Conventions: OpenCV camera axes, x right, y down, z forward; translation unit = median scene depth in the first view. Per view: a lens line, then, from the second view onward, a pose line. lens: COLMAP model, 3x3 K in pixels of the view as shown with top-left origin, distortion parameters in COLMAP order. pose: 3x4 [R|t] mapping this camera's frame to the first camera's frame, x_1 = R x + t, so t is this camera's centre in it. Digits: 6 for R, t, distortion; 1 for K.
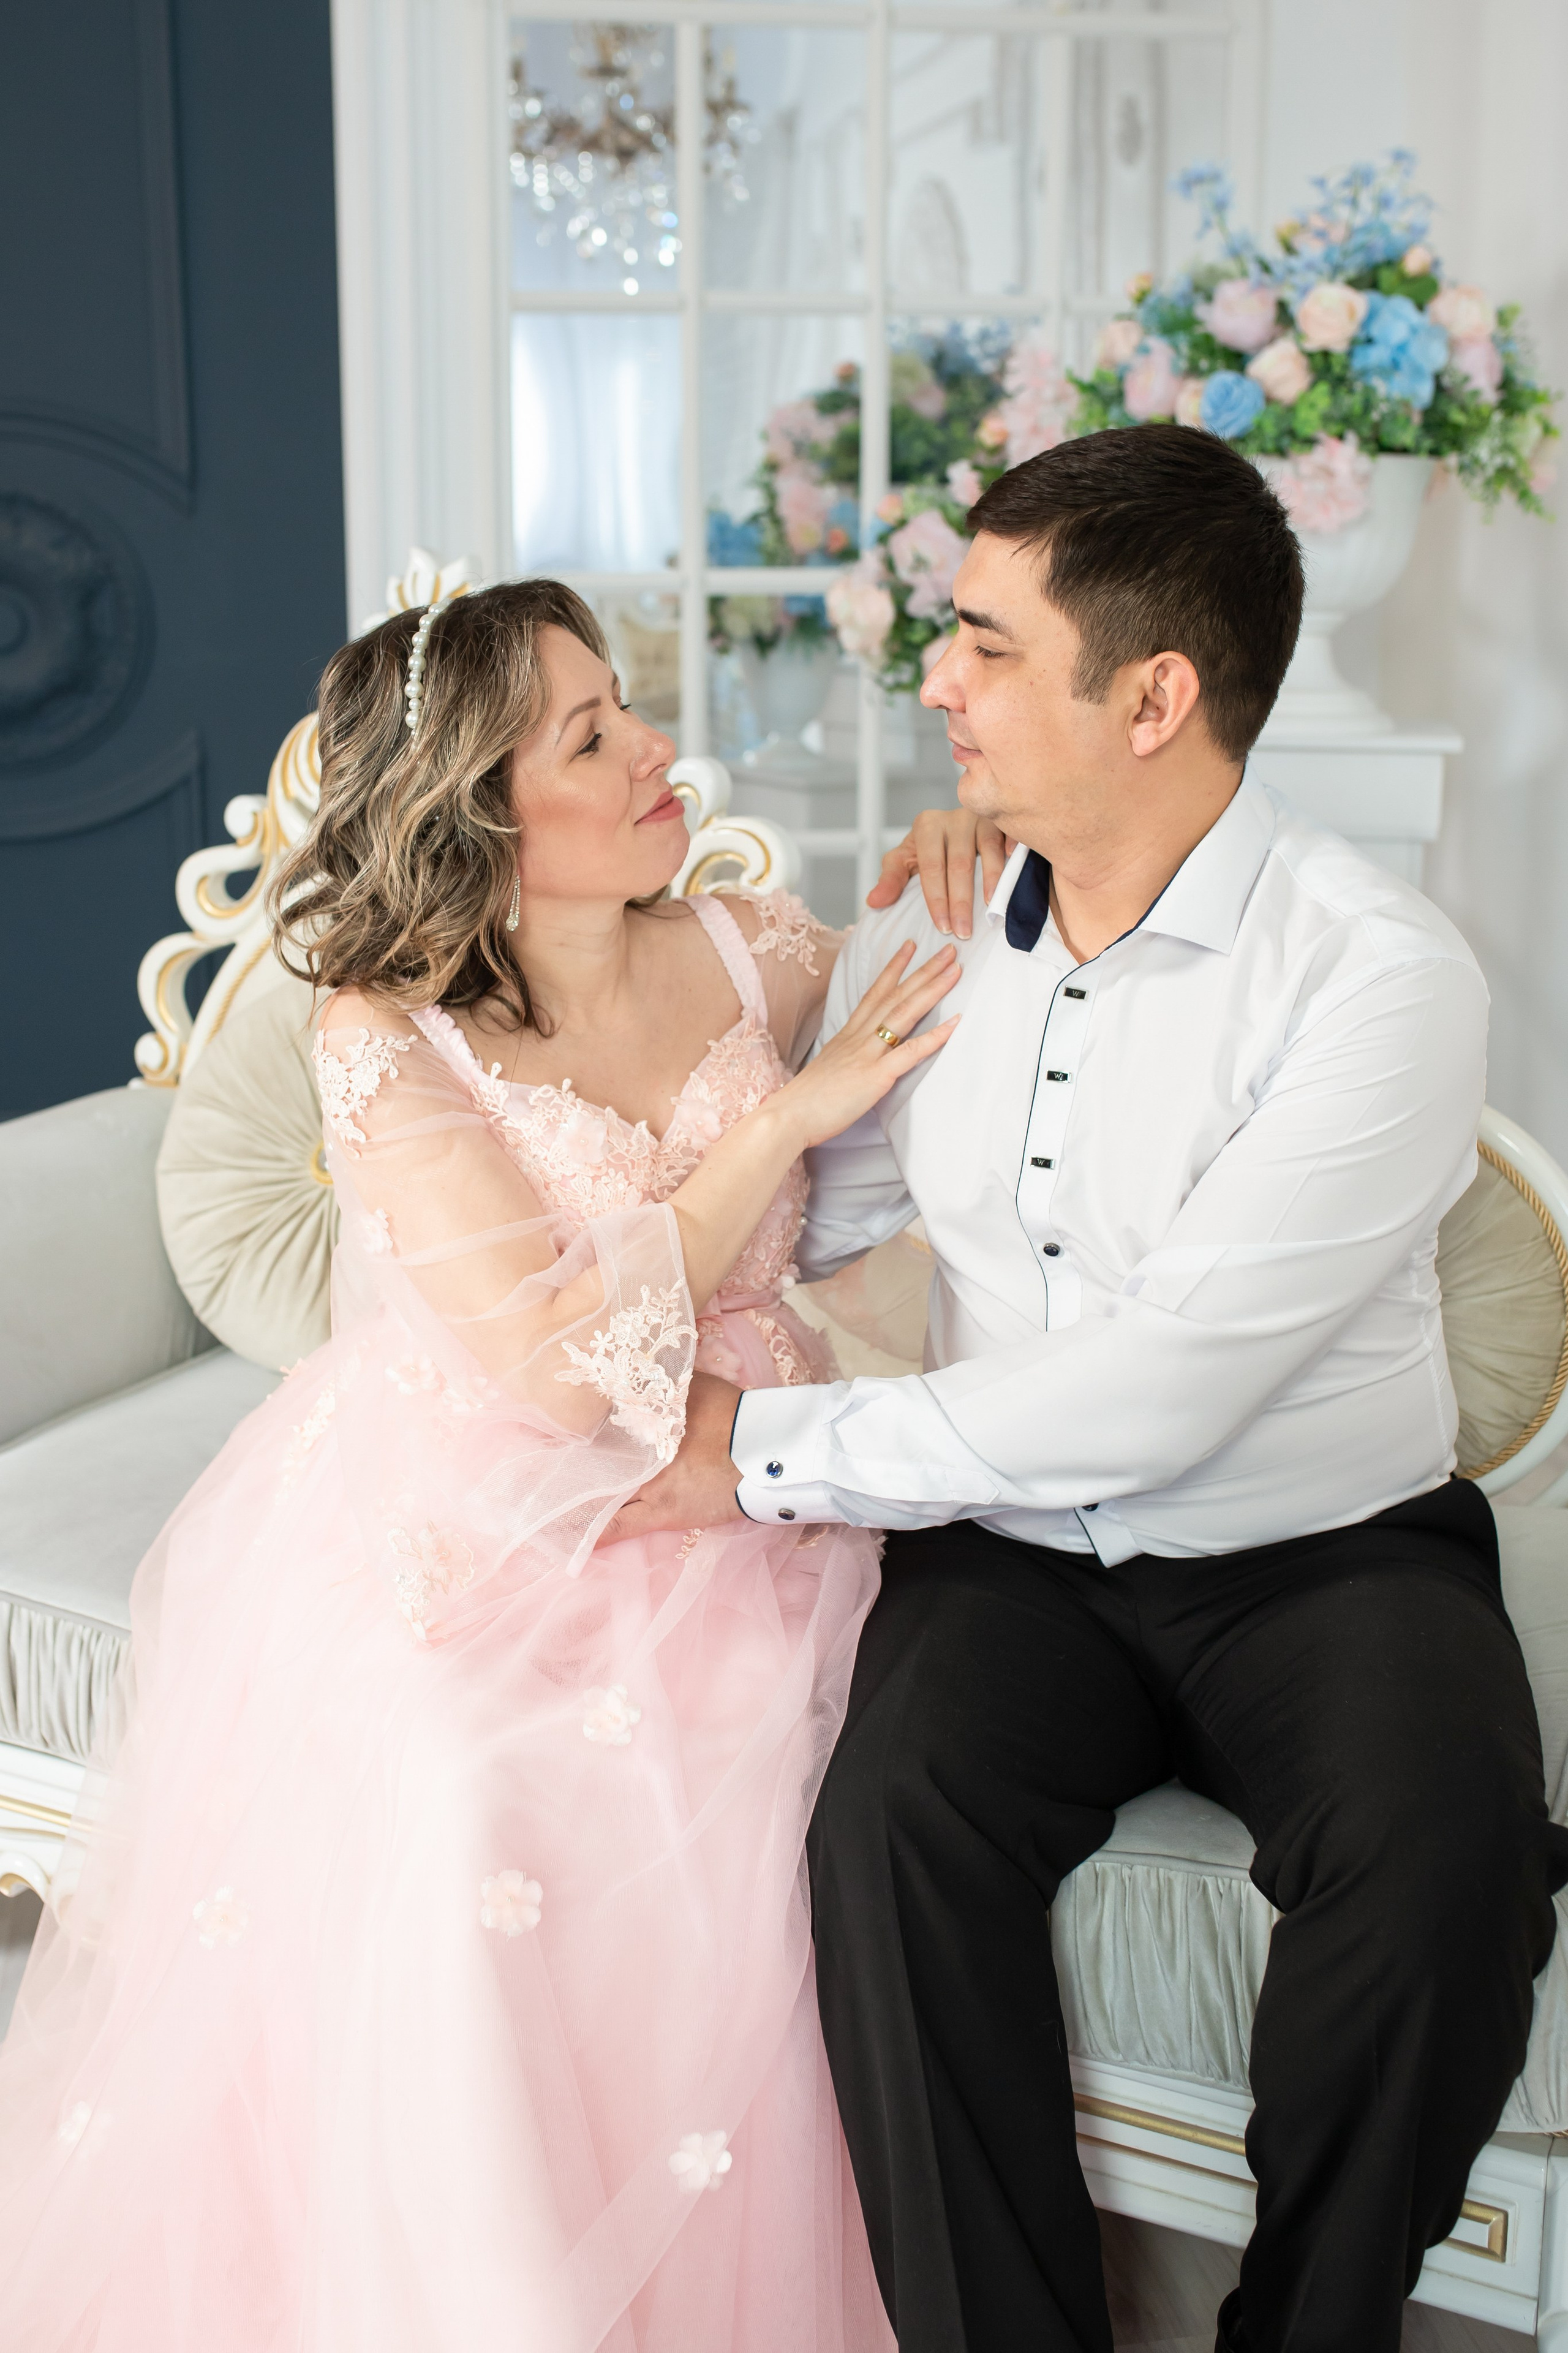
lens RADIAL K [[2599.3, 0, 697.4], [0, 2599.3, 1055.9], [0, 0, 1]] dist [-0.062496, 0.006806]
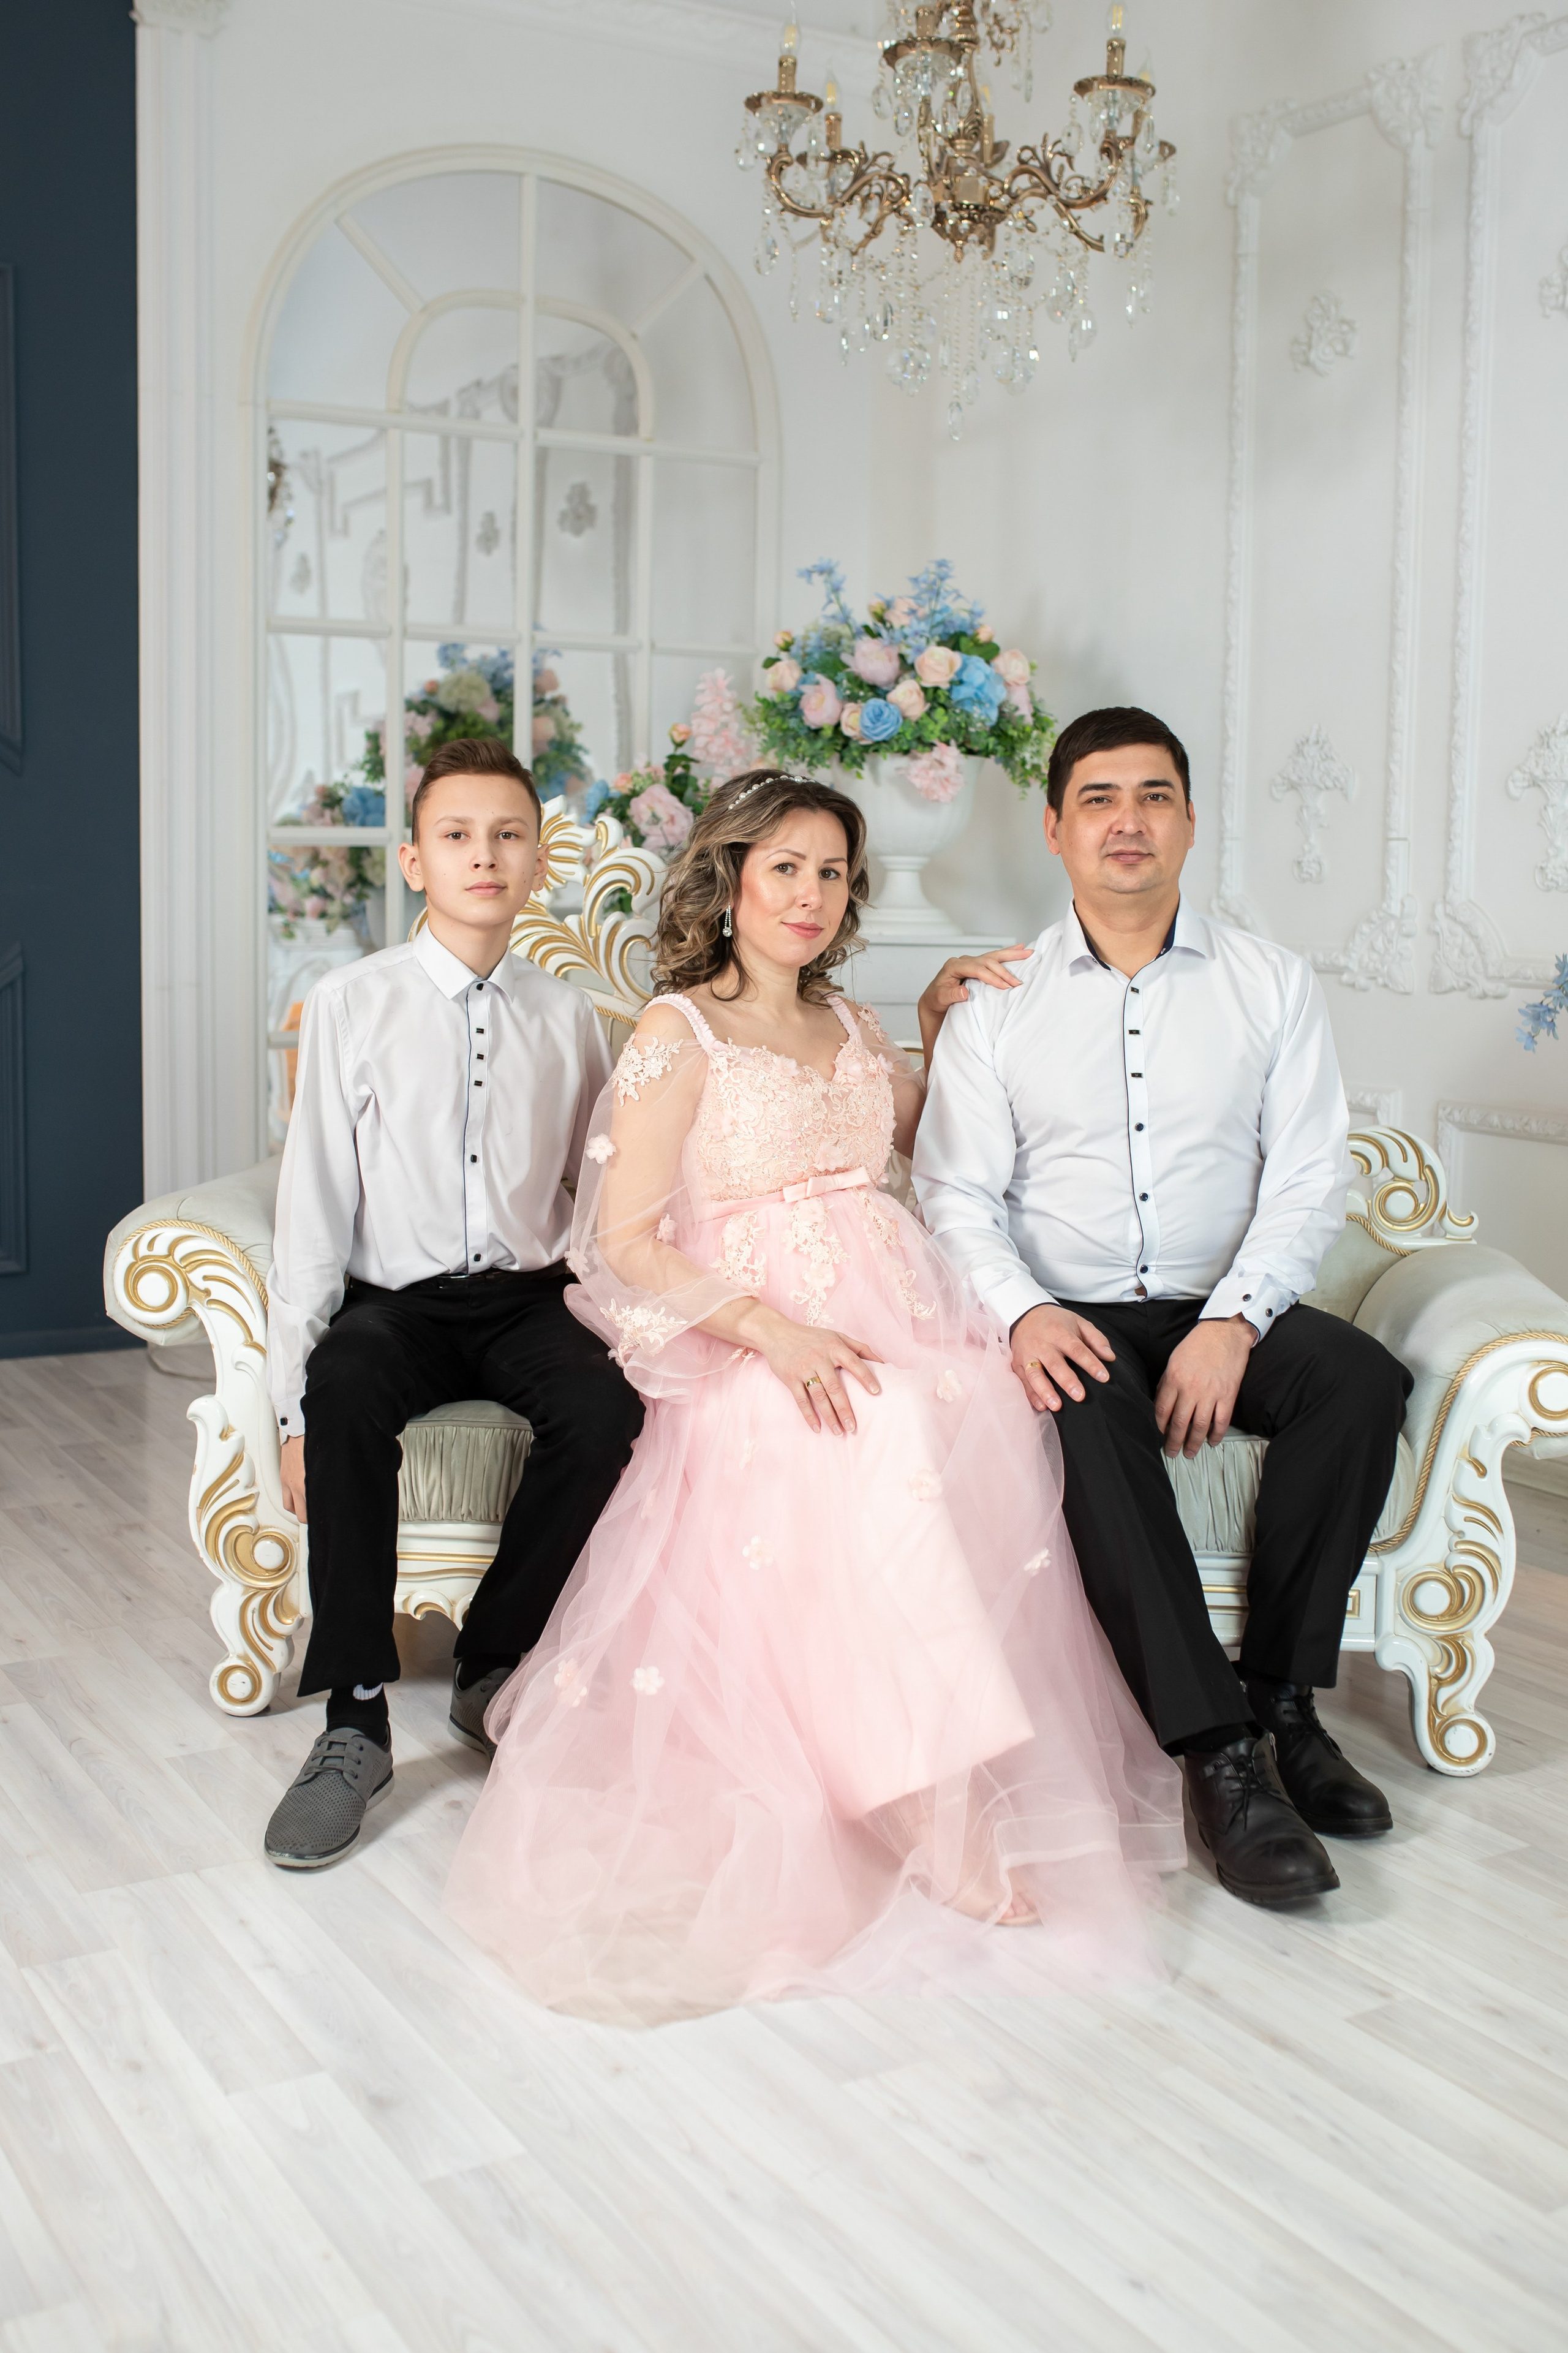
lens RADIAL K [[2472.0, 0, 780.2], [0, 2472.0, 1102.8], [0, 0, 1]] dist [-0.065206, 0.100523]
pose [[0.931361, -0.017151, 0.363692, -0.389090], [0.050975, 0.995194, -0.083610, 0.095828], [-0.360510, 0.096410, 0.927759, -0.324738]]
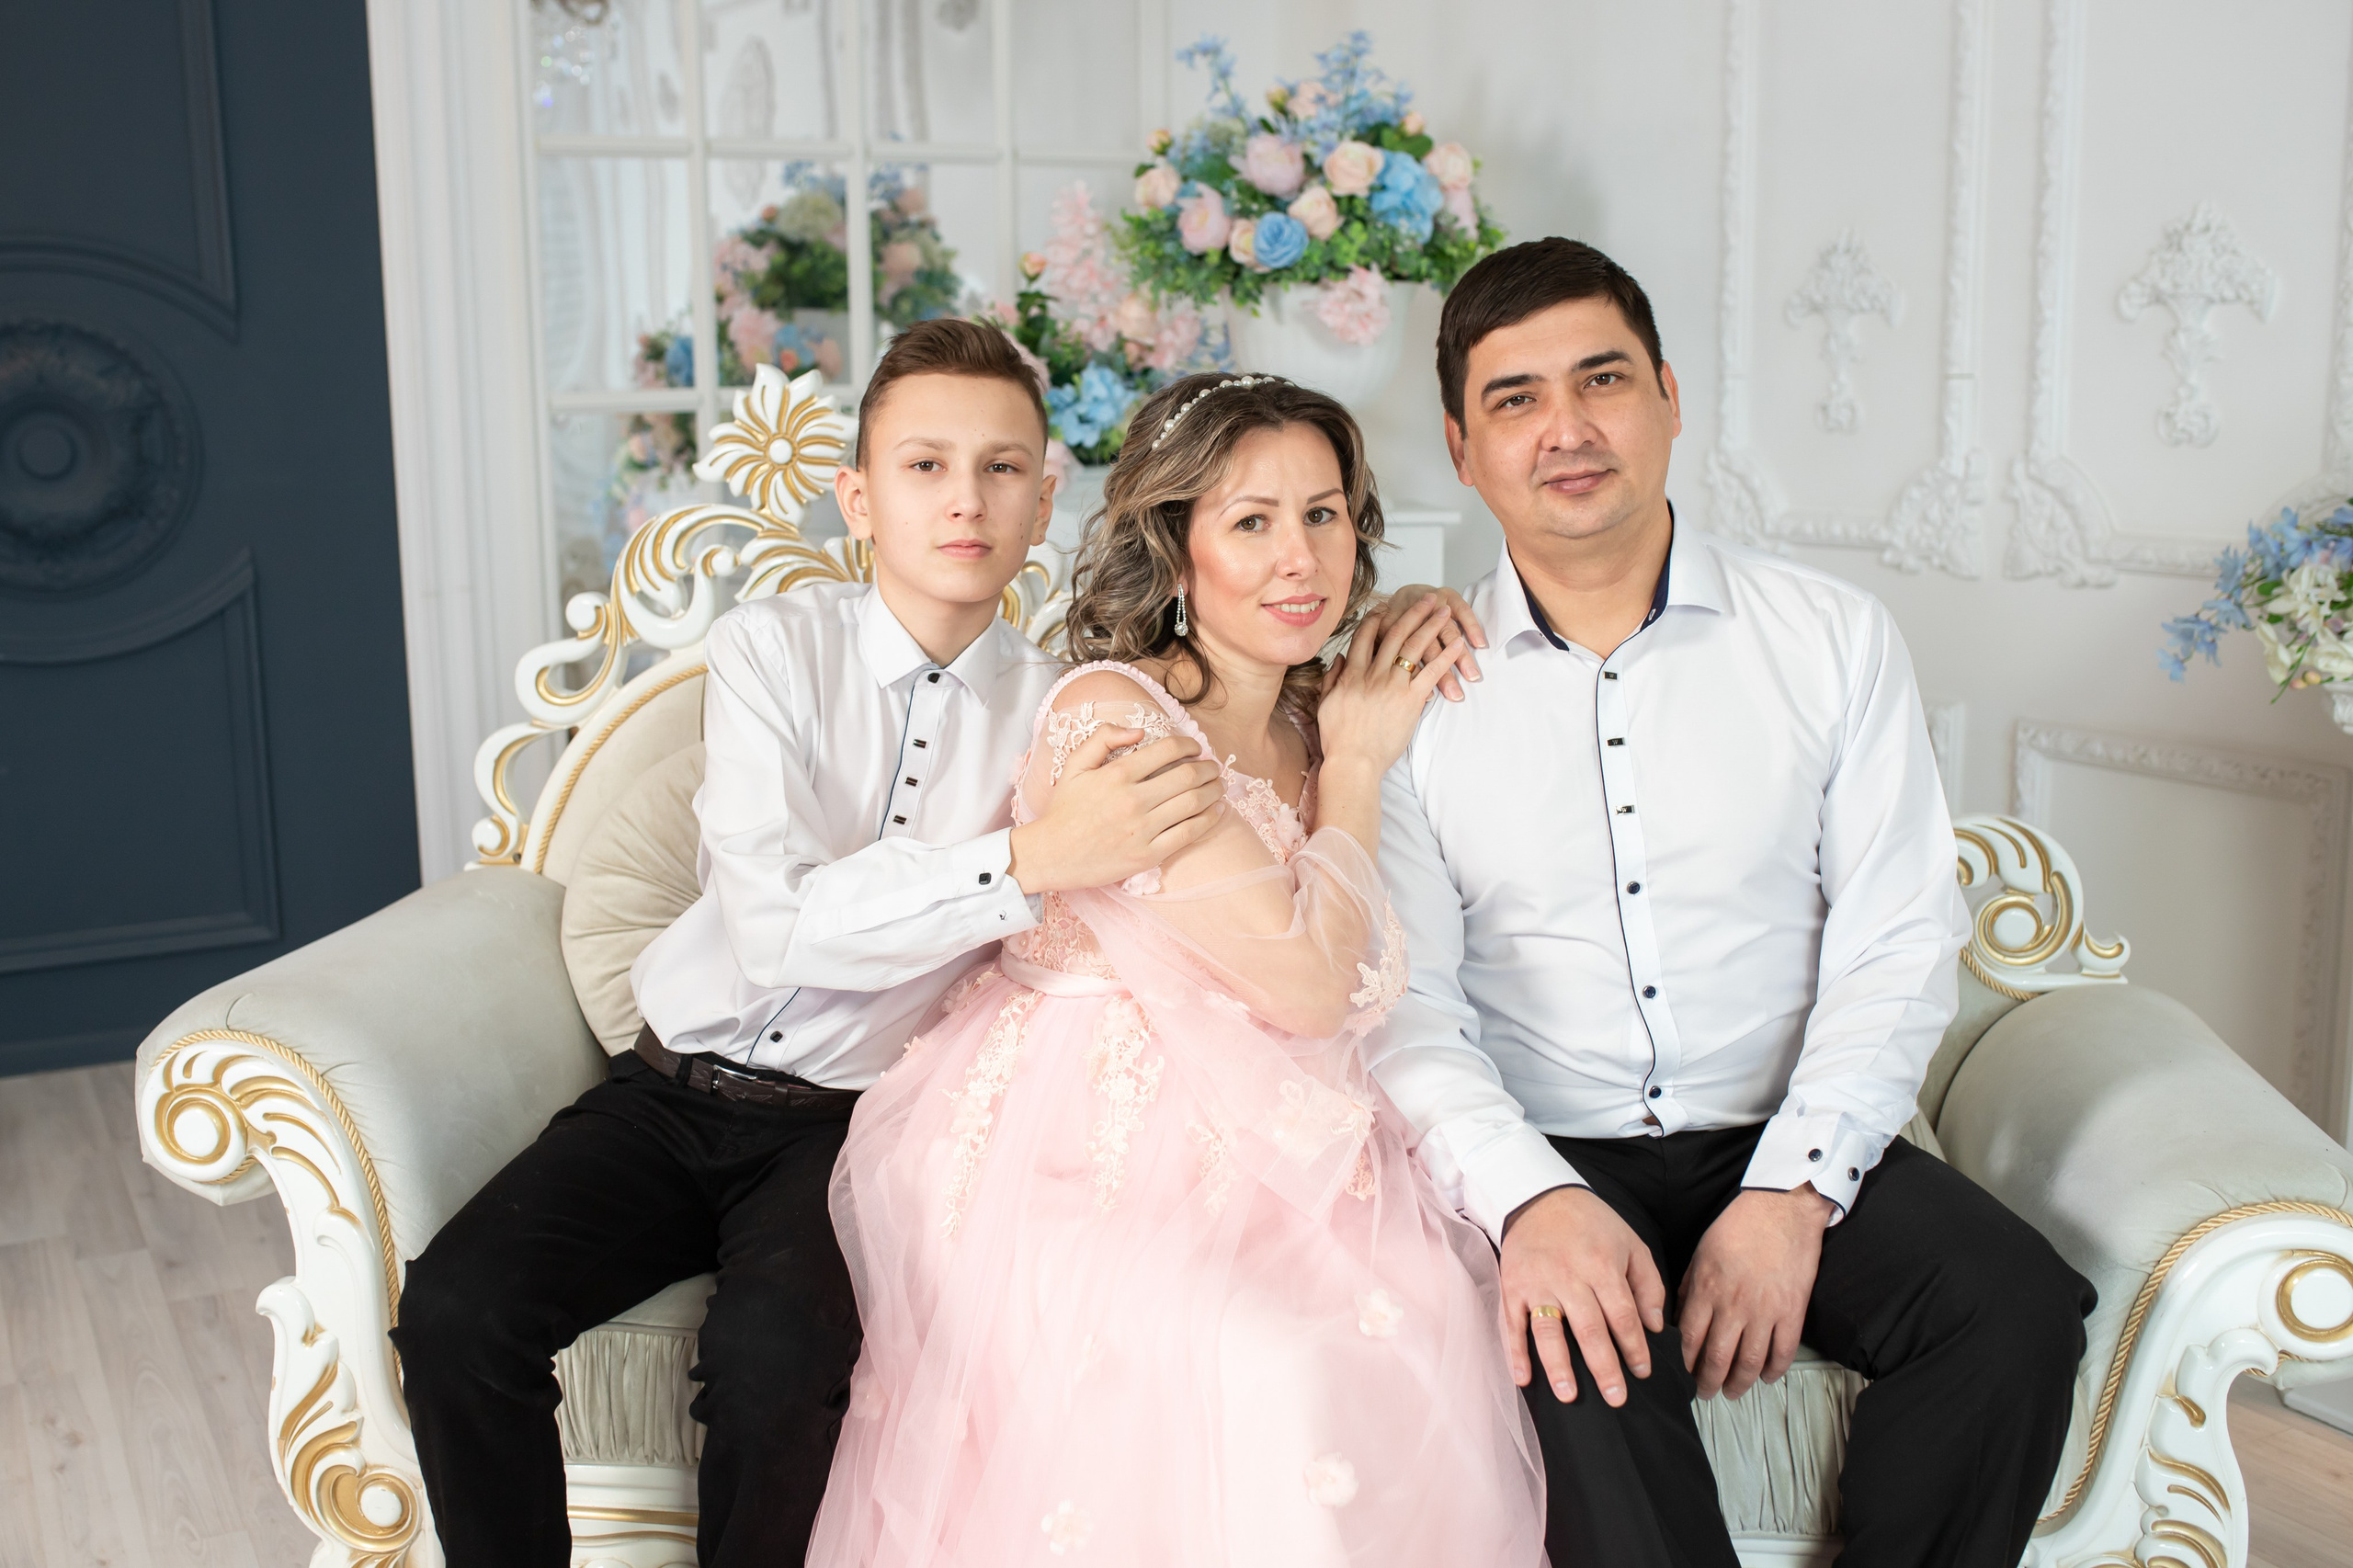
lens RADIAL K [[2392.5, 0, 1108.9], [0, 2392.5, 768.3], [0, 0, 1]] dist [-0.063714, 0.099885]
pose [[0.949346, -0.063160, 0.307818, -0.224603], [0.072260, 0.997219, -0.018244, 0.006644], [-0.305810, 0.039562, 0.951270, -0.019196]]
